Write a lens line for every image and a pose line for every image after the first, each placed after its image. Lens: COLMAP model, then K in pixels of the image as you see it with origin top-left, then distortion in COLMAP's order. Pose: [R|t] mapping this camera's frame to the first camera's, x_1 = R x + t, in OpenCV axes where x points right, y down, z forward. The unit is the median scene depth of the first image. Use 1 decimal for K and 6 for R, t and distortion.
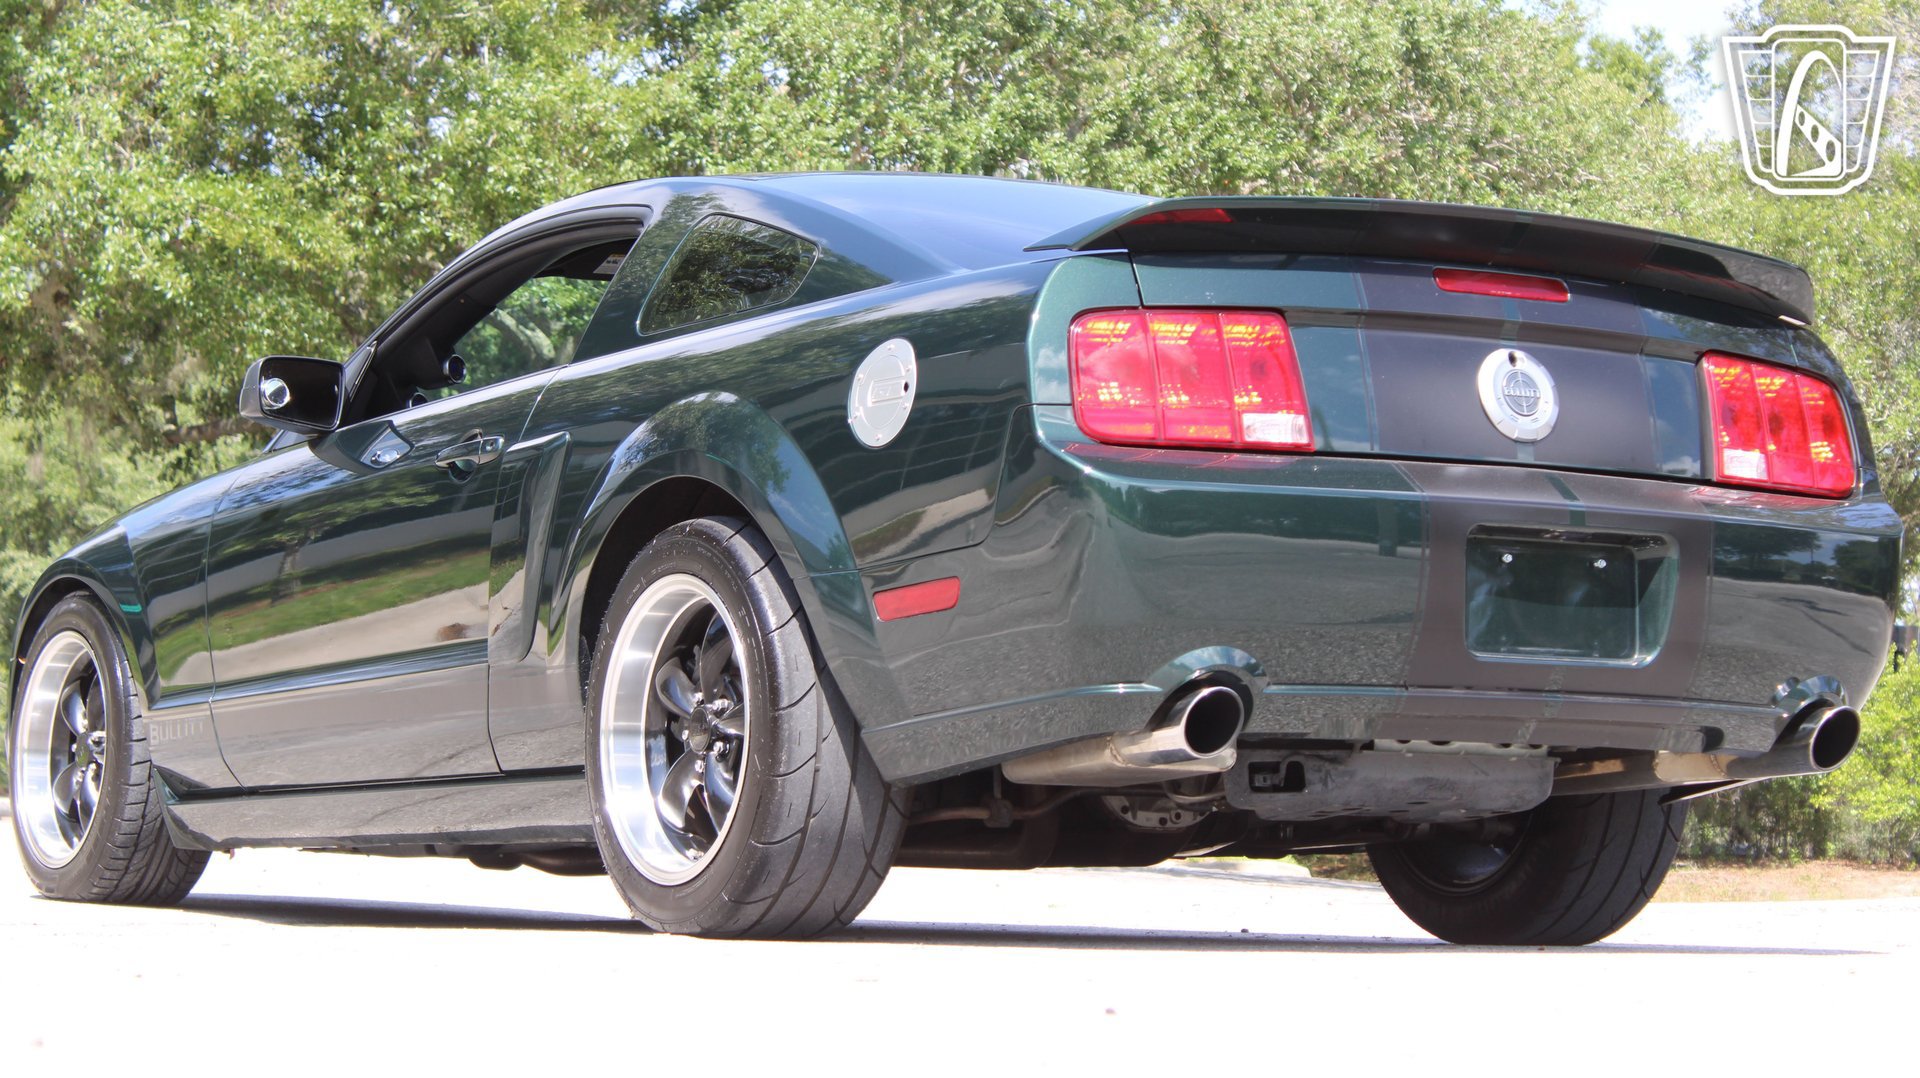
lens RADIAL K [[4804.7, 0, 966.5], [0, 4804.7, 510.3], [0, 0, 1]] dist [0.067567, 0.953984]
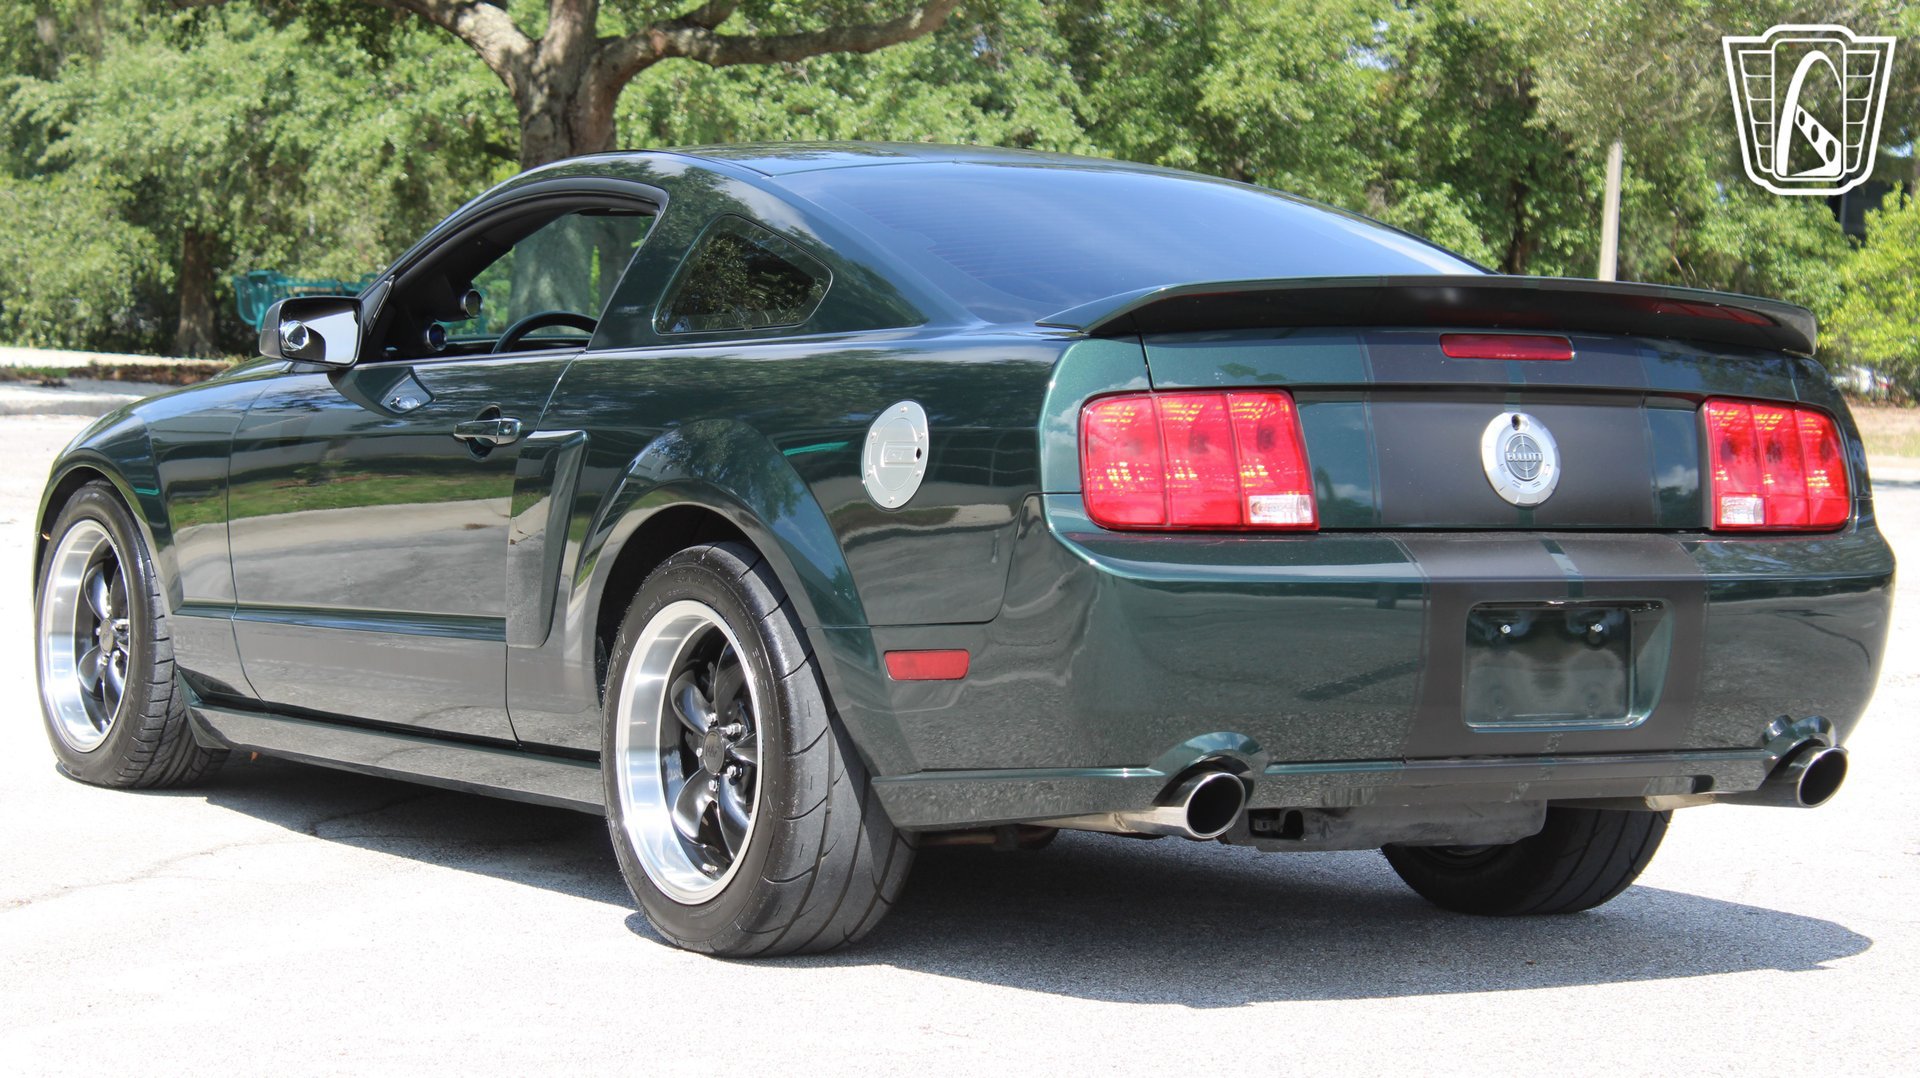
lens RADIAL K [[4804.7, 0, 966.5], [0, 4804.7, 510.3], [0, 0, 1]] dist [0.067567, 0.953984]
pose [[0.999942, 0.010773, -0.000446, -0.001760], [-0.010645, 0.992926, 0.118255, -0.127998], [0.001717, -0.118243, 0.992983, -0.010799]]
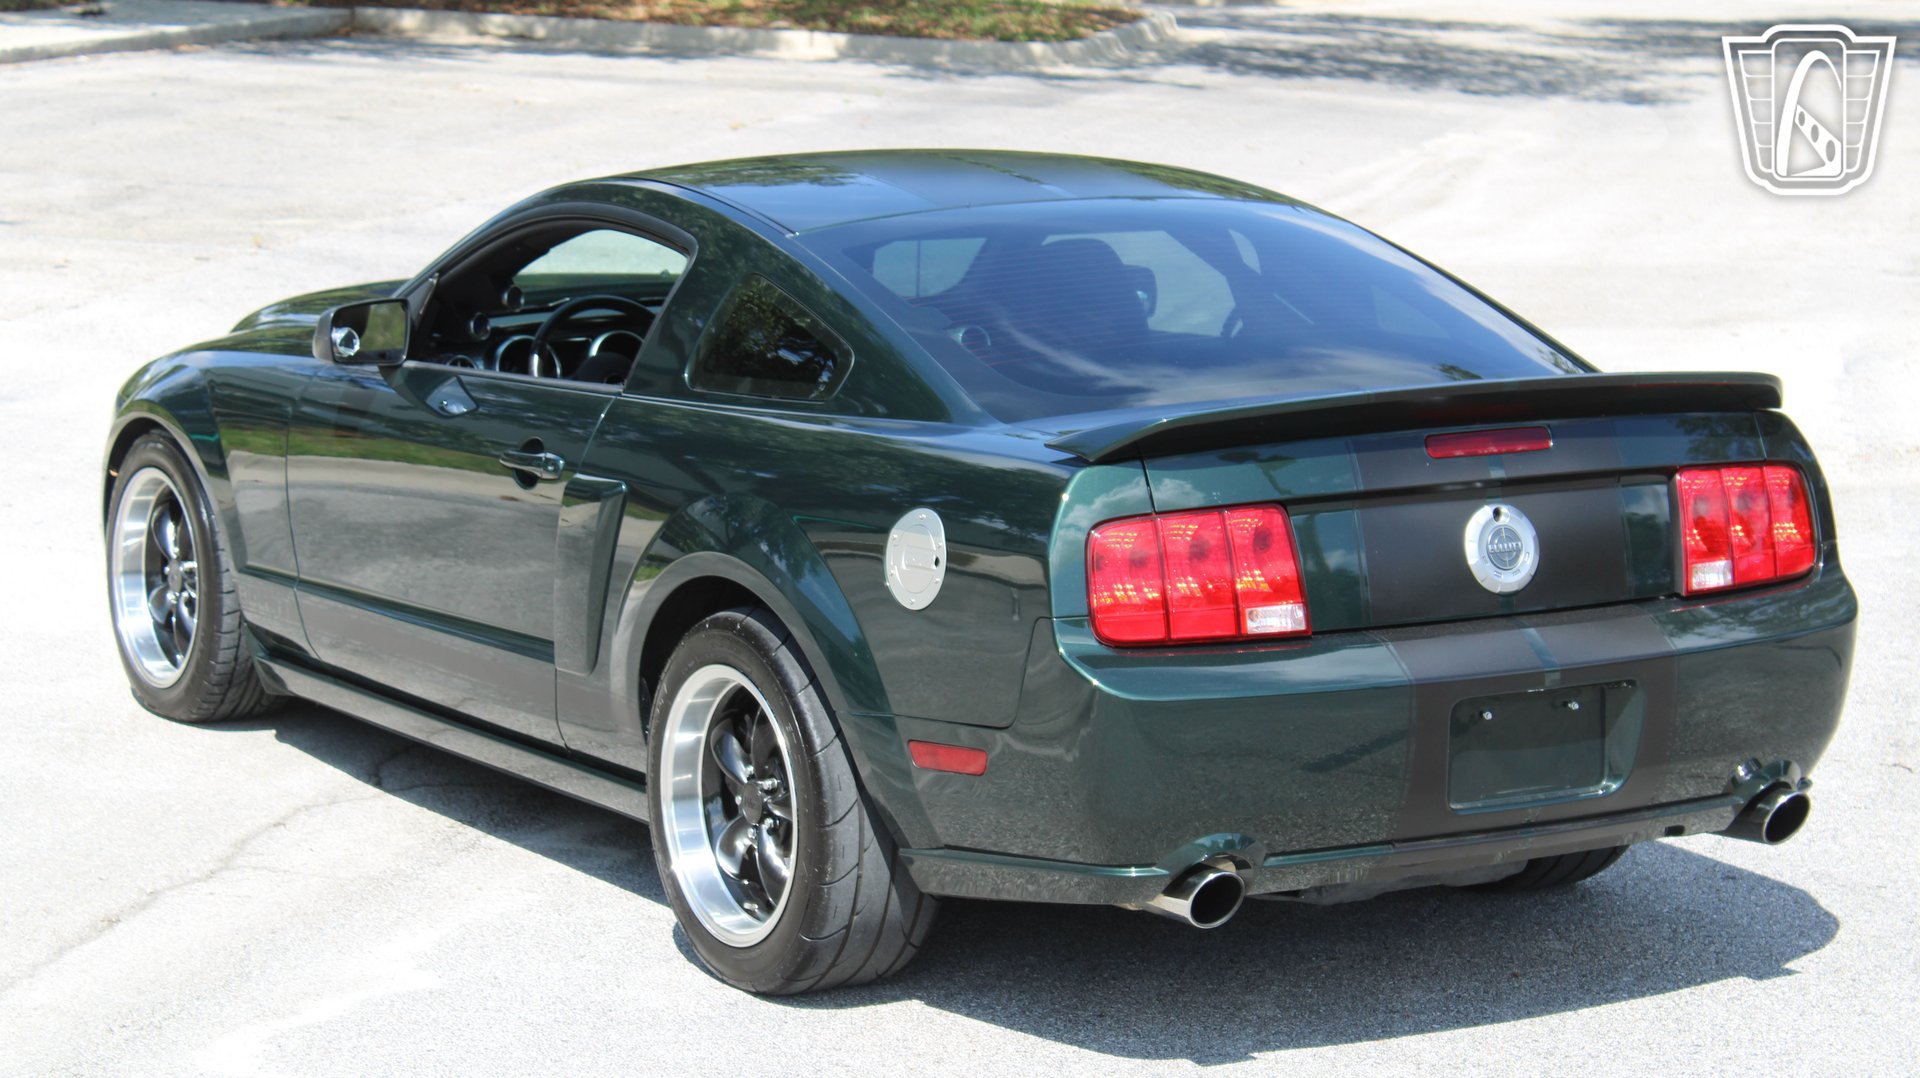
lens RADIAL K [[4804.7, 0, 966.5], [0, 4804.7, 510.3], [0, 0, 1]] dist [0.067567, 0.953984]
pose [[0.999944, -0.005675, -0.008892, 0.003669], [0.007611, 0.971822, 0.235595, -0.279607], [0.007304, -0.235649, 0.971811, -0.050730]]
